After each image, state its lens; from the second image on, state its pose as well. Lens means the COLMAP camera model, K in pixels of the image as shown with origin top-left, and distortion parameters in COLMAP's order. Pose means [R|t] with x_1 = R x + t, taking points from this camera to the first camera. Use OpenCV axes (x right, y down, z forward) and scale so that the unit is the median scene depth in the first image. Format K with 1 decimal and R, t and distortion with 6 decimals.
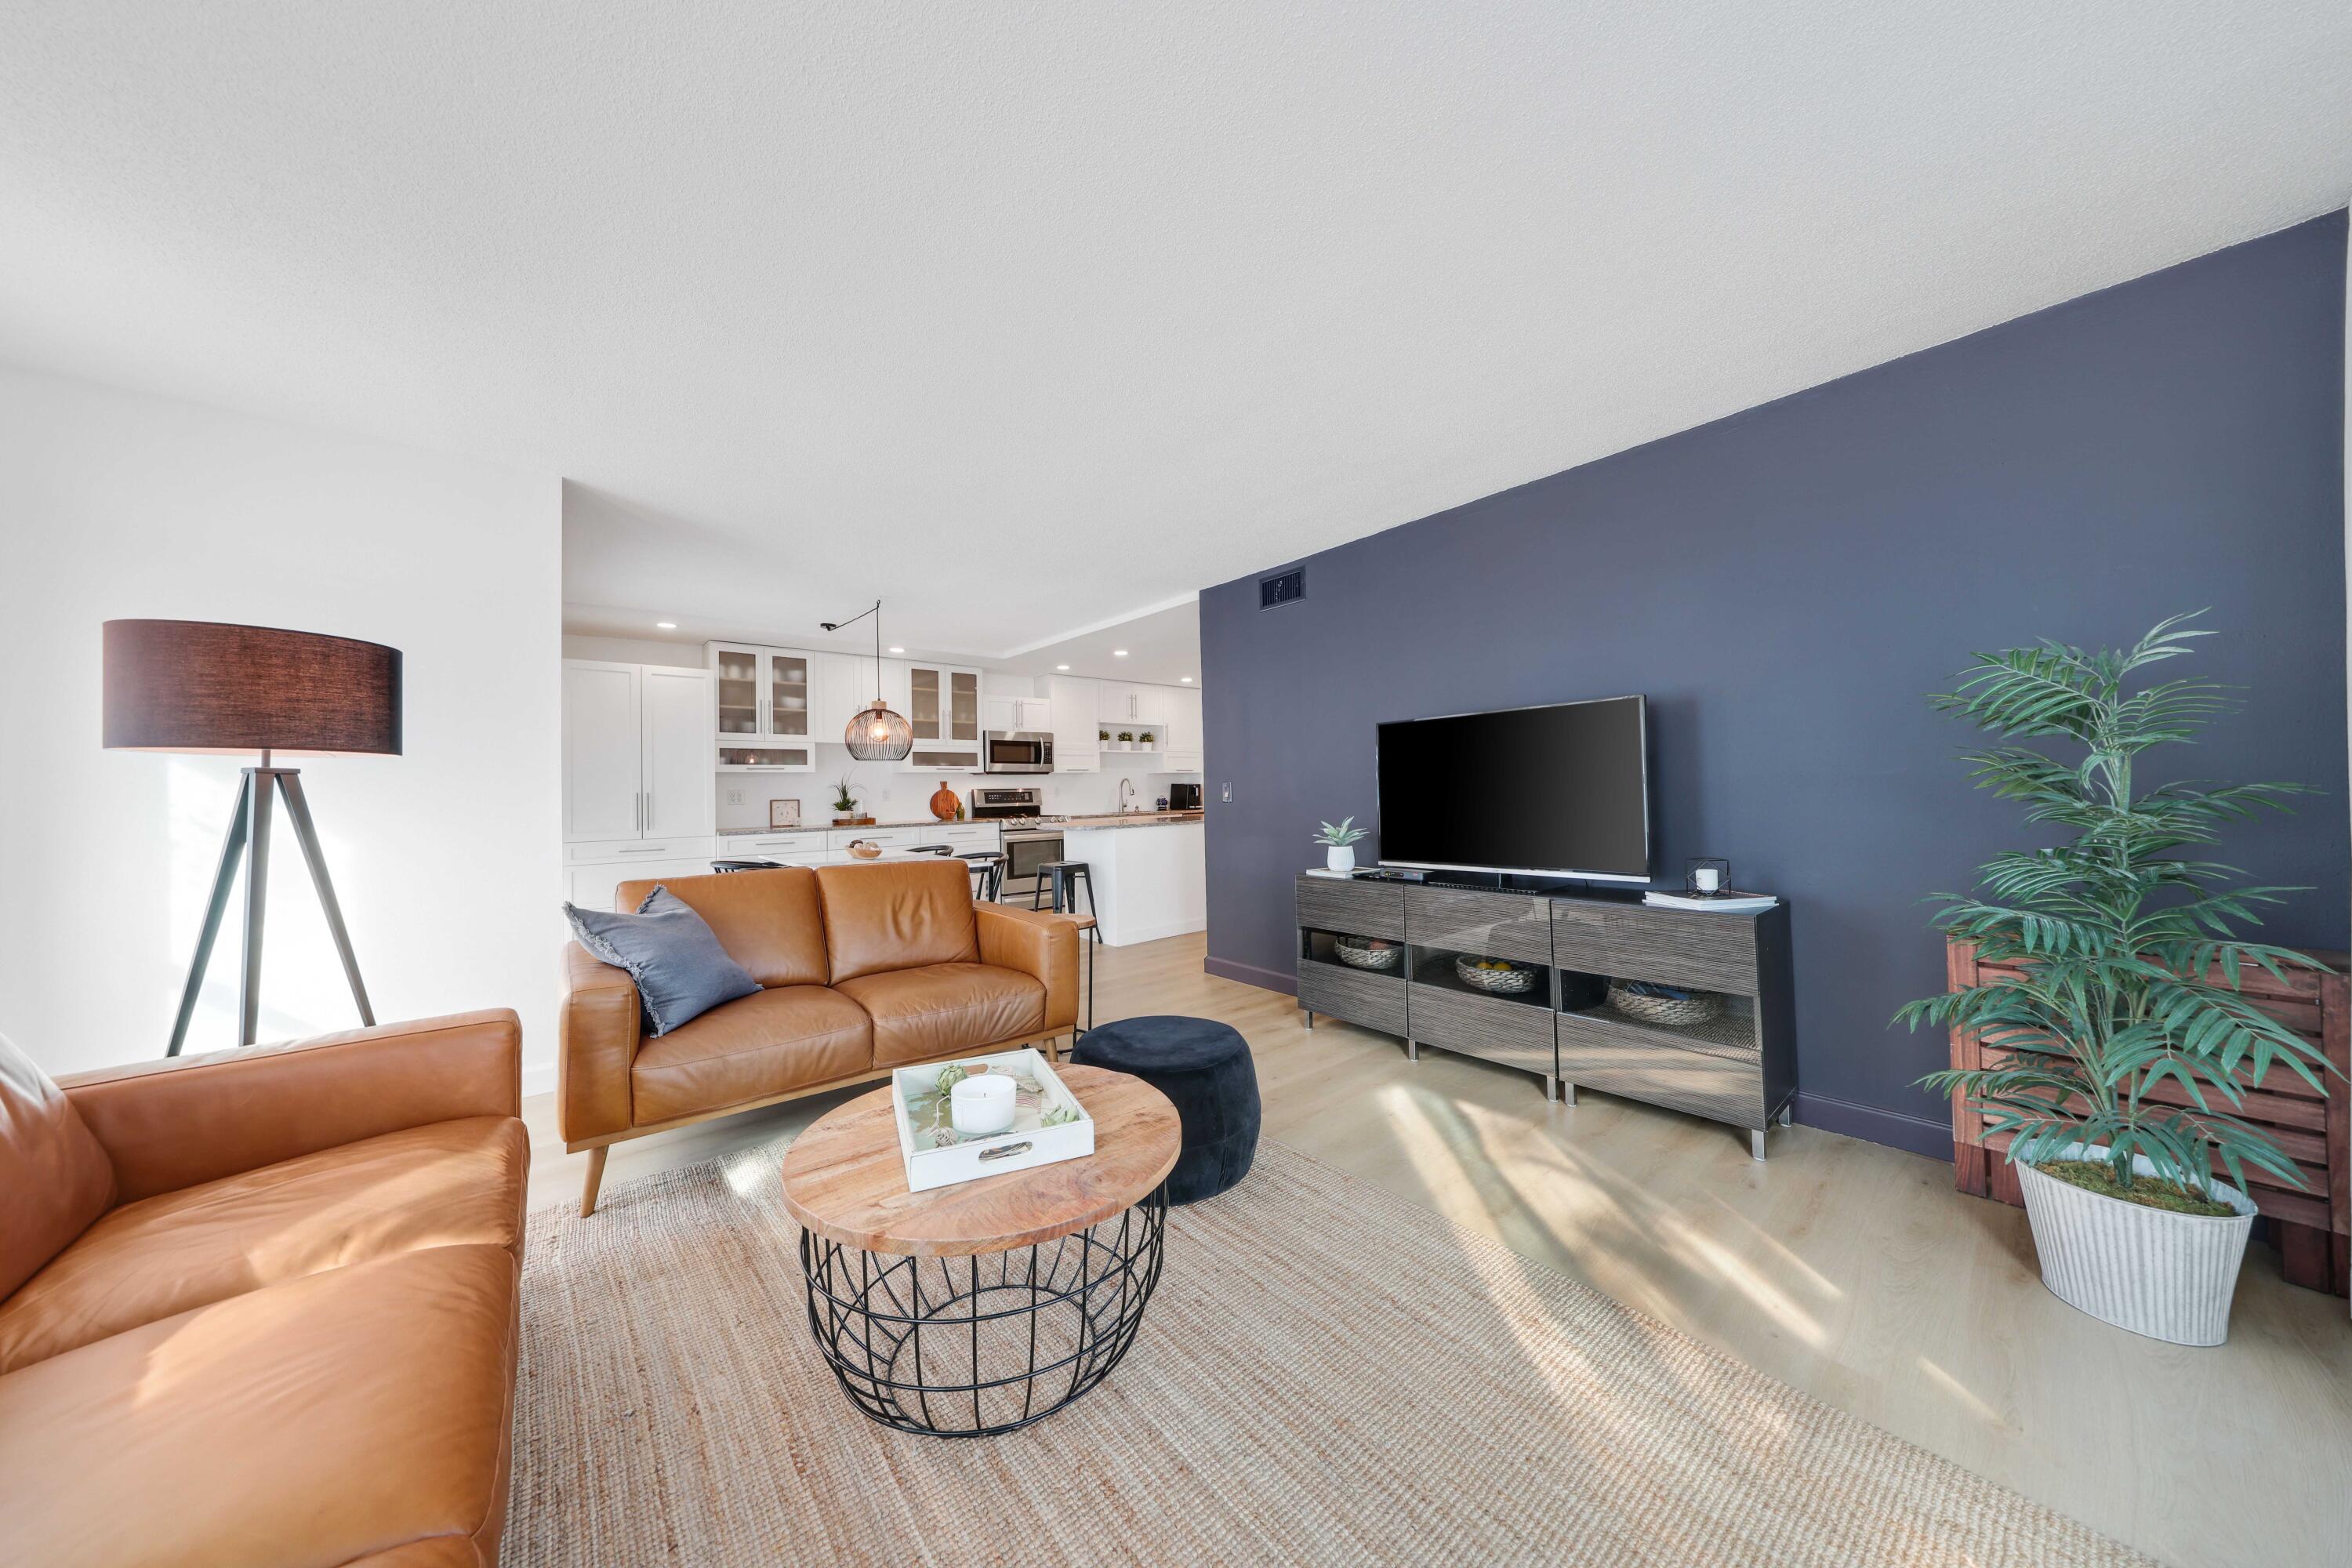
lens RADIAL K [[720.9, 0, 1176.0], [0, 720.9, 784.0], [0, 0, 1]] dist [-0.006689, -0.000061]
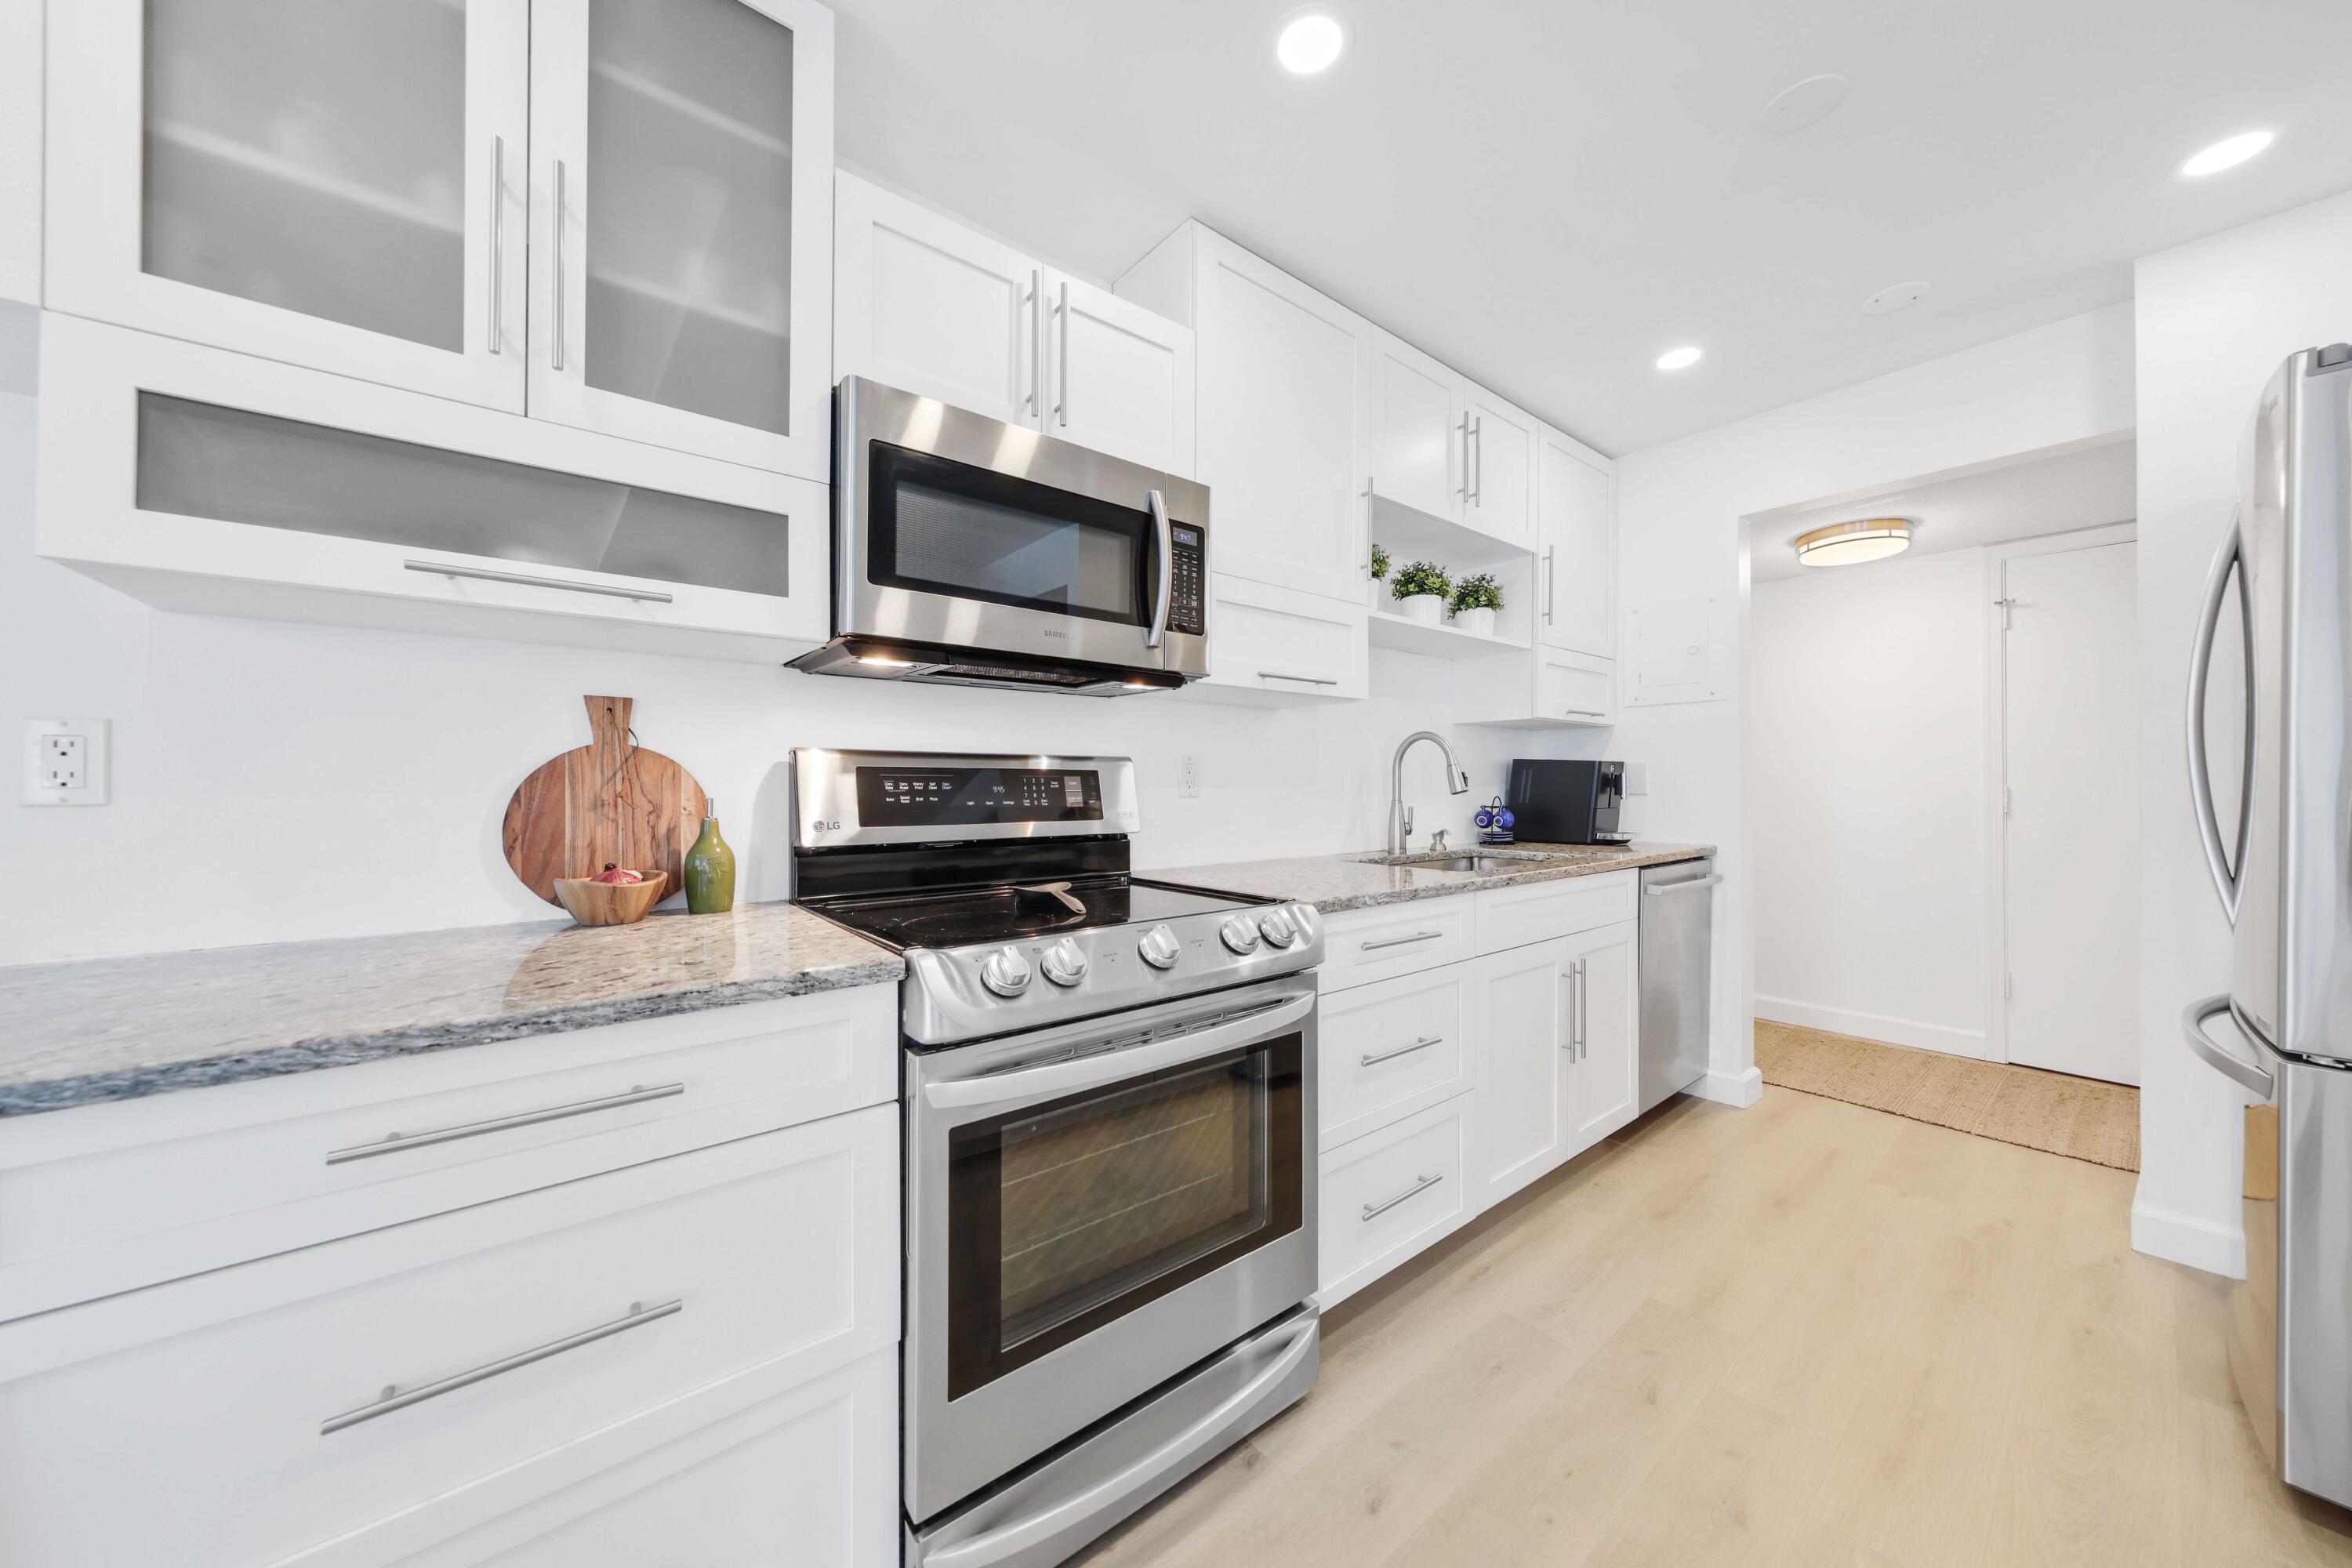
lens RADIAL K [[807.0, 0, 1176.0], [0, 807.0, 784.0], [0, 0, 1]] dist [-0.000545, -0.000020]
pose [[0.999148, 0.018944, -0.036673, -0.181644], [-0.018679, 0.999797, 0.007561, 0.013489], [0.036808, -0.006870, 0.999299, 0.822343]]
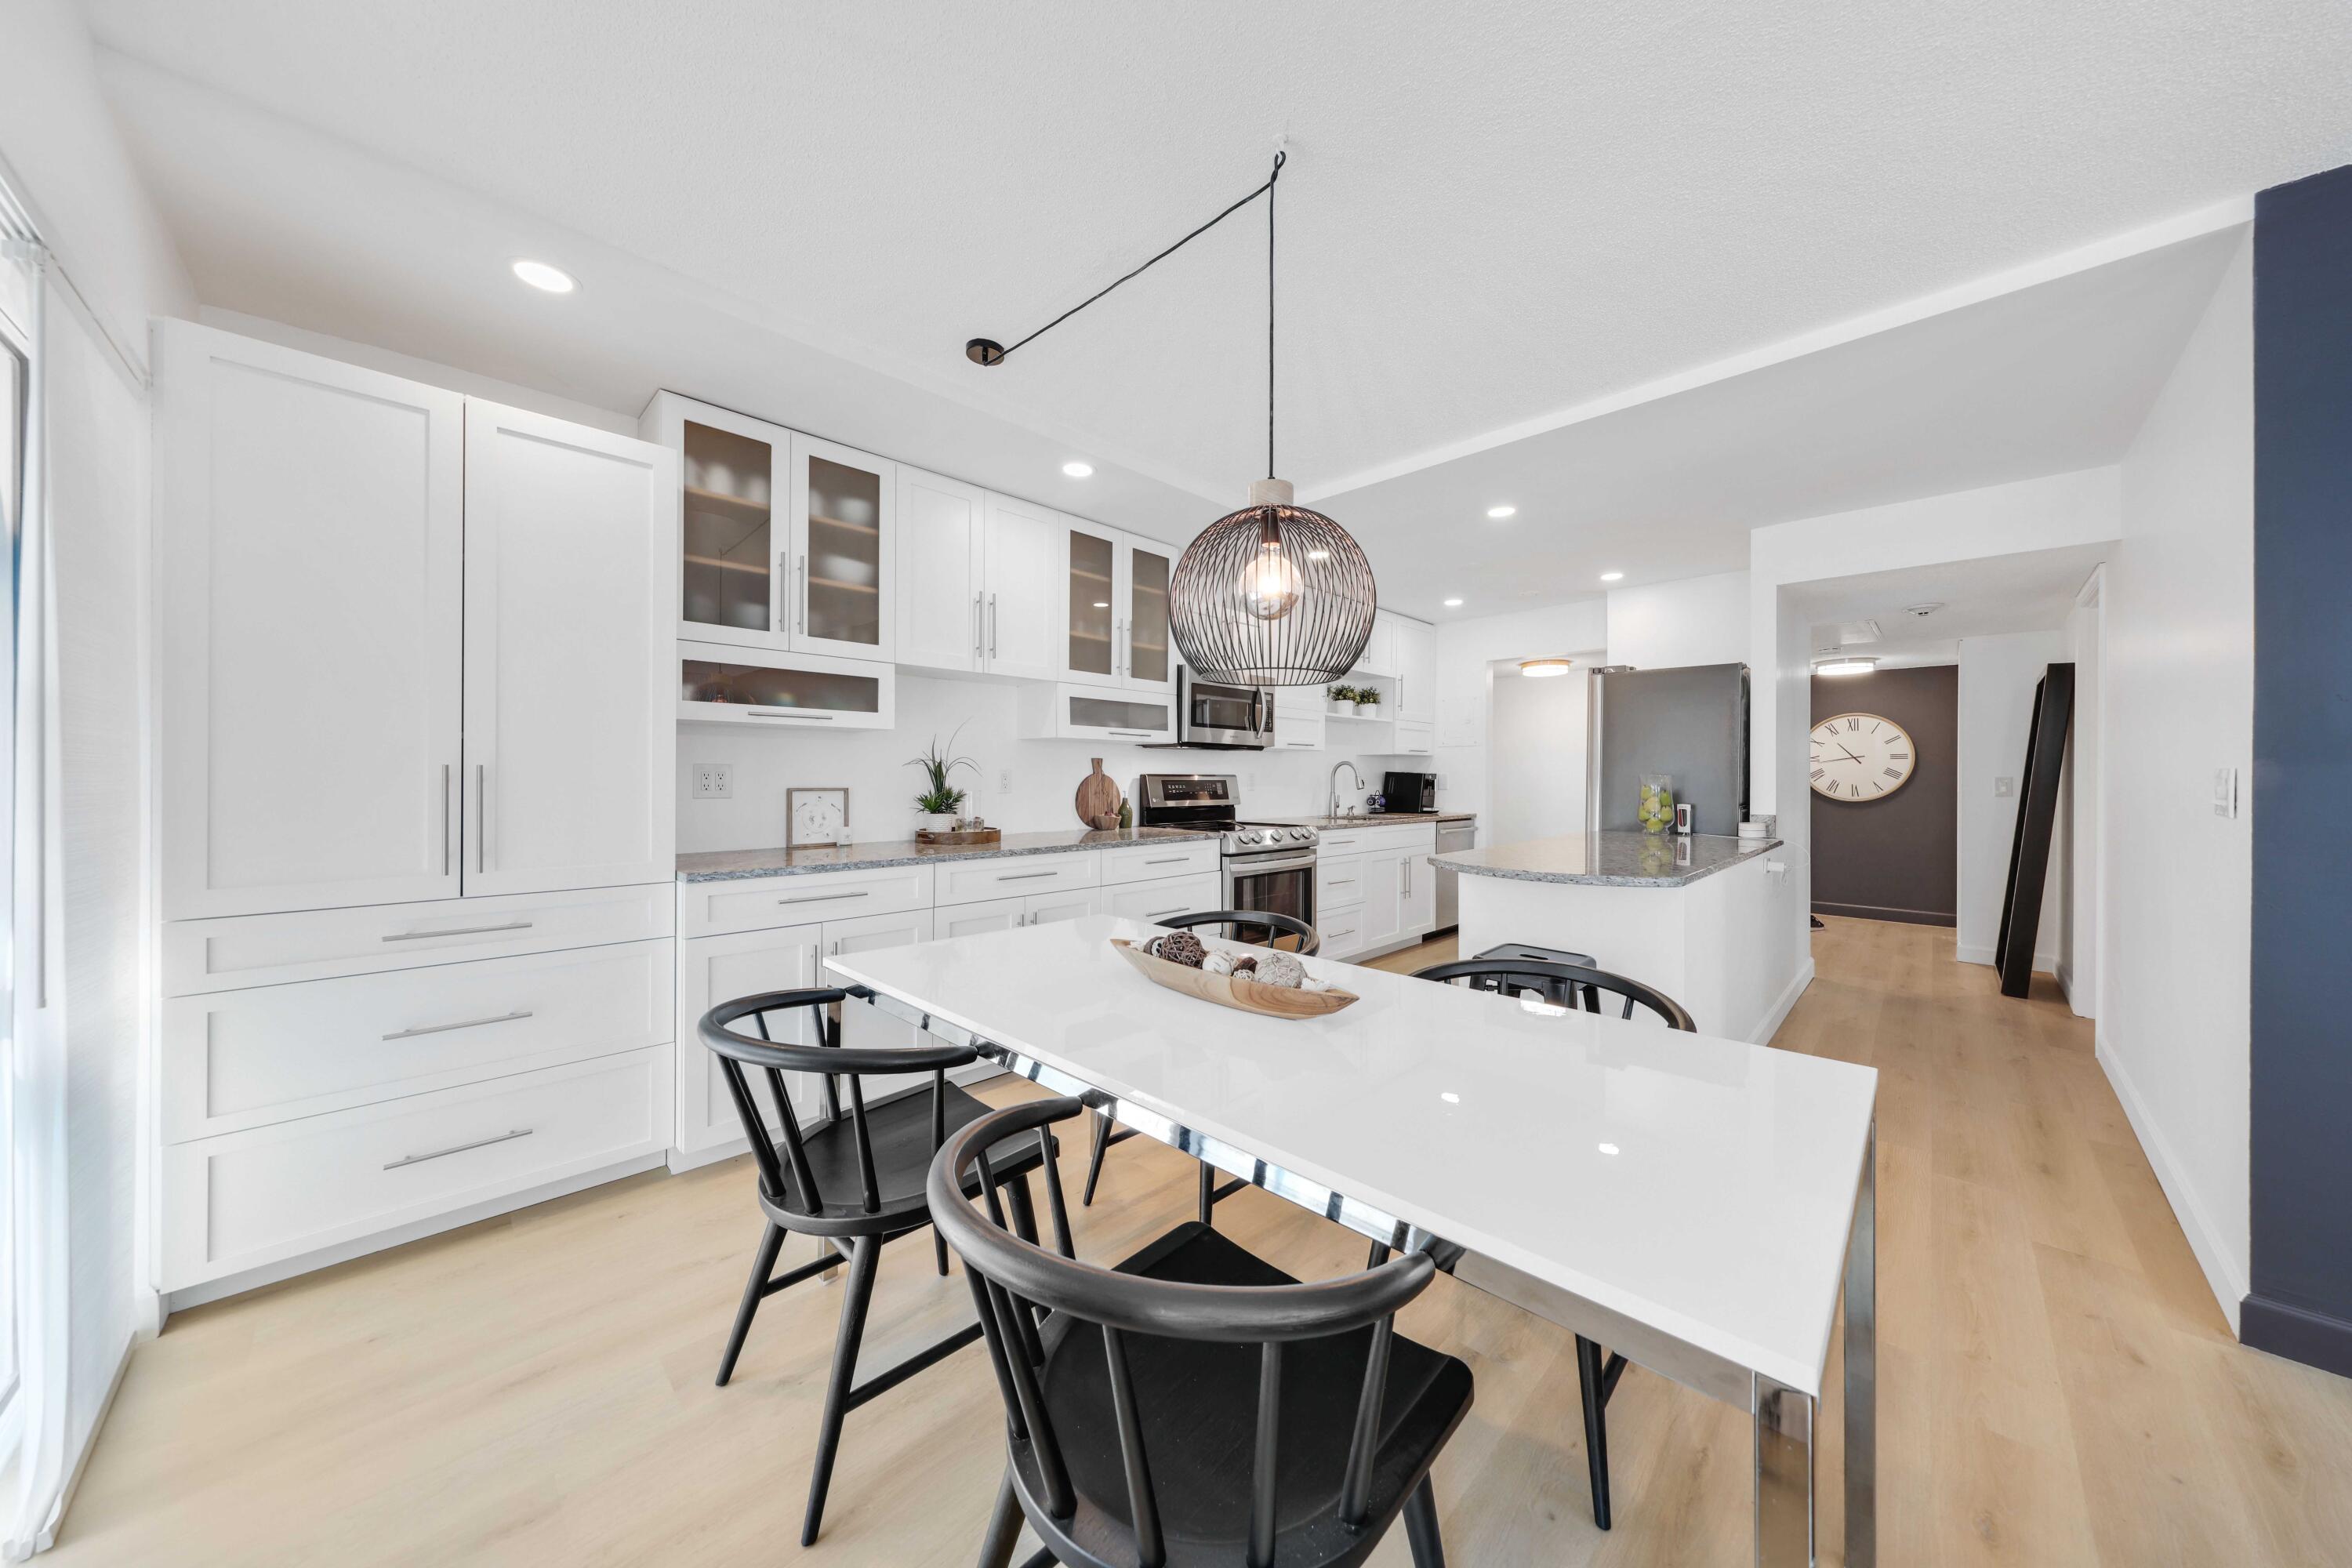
lens RADIAL K [[758.6, 0, 1176.0], [0, 758.6, 784.0], [0, 0, 1]] dist [-0.000206, -0.000018]
pose [[0.997185, 0.022180, 0.071626, -0.308148], [-0.023311, 0.999616, 0.014992, 0.005804], [-0.071266, -0.016620, 0.997319, 0.439525]]
